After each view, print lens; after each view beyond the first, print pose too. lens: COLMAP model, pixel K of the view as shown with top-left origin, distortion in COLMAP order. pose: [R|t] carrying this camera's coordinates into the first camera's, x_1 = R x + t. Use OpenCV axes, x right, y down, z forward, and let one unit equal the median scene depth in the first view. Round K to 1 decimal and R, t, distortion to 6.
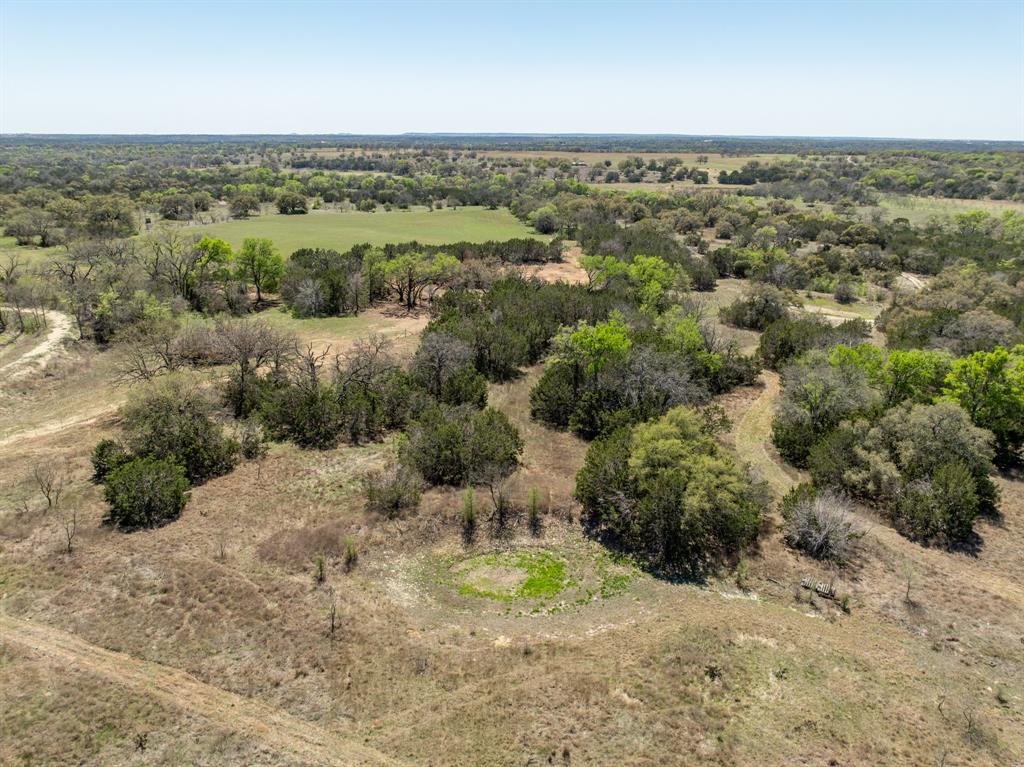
lens RADIAL K [[718.6, 0, 509.0], [0, 718.6, 387.7], [0, 0, 1]] dist [-0.040201, 0.021834]
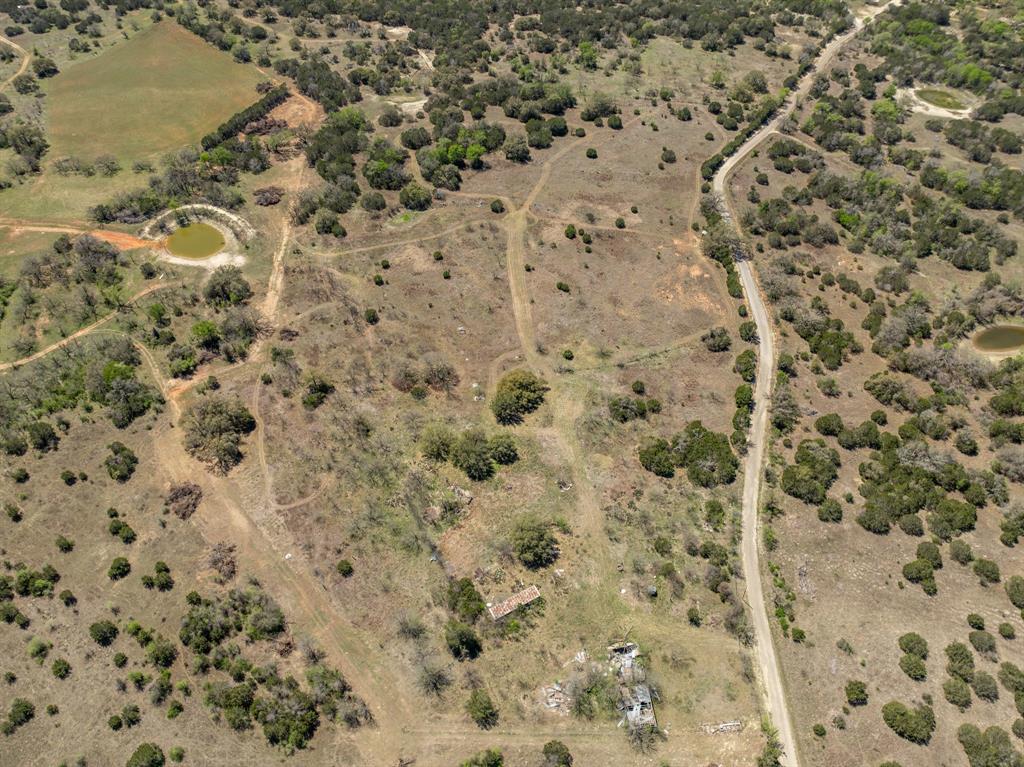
lens RADIAL K [[718.6, 0, 526.6], [0, 718.6, 374.2], [0, 0, 1]] dist [-0.040201, 0.021834]
pose [[0.778353, -0.467255, 0.419332, -0.265721], [0.199091, 0.817136, 0.540973, -0.199985], [-0.595424, -0.337583, 0.729046, -0.520930]]
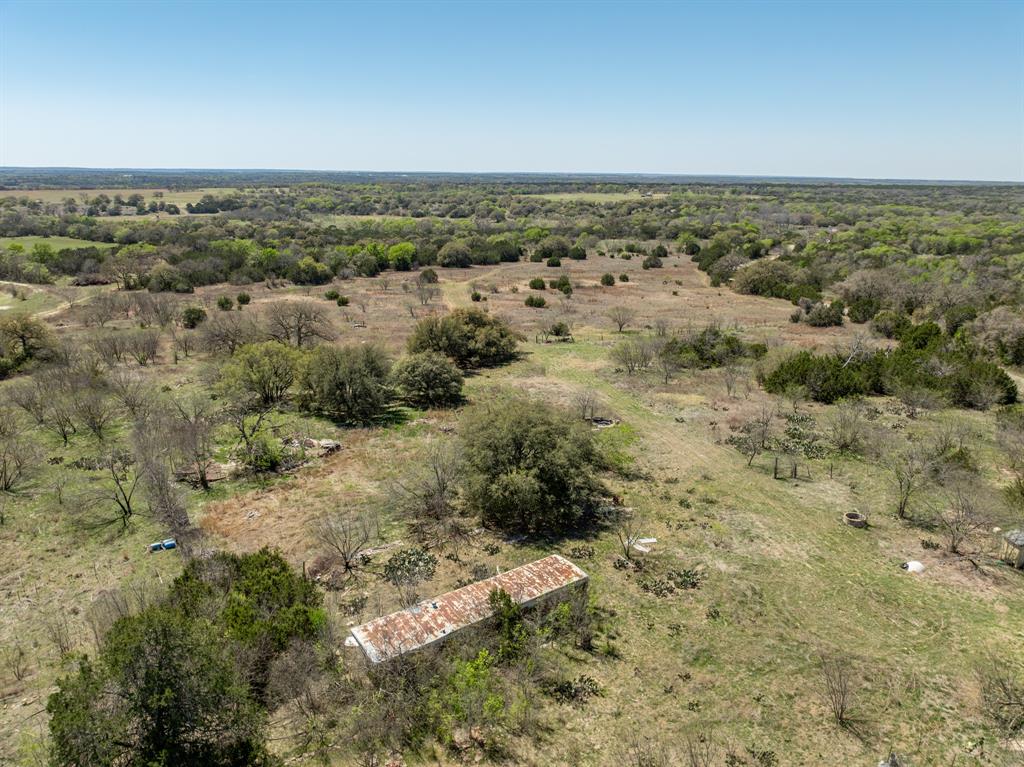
lens RADIAL K [[718.6, 0, 518.0], [0, 718.6, 375.2], [0, 0, 1]] dist [-0.040201, 0.021834]
pose [[0.723414, -0.183505, 0.665582, -0.209522], [0.221024, 0.974851, 0.028543, 0.101218], [-0.654080, 0.126462, 0.745779, -0.333566]]
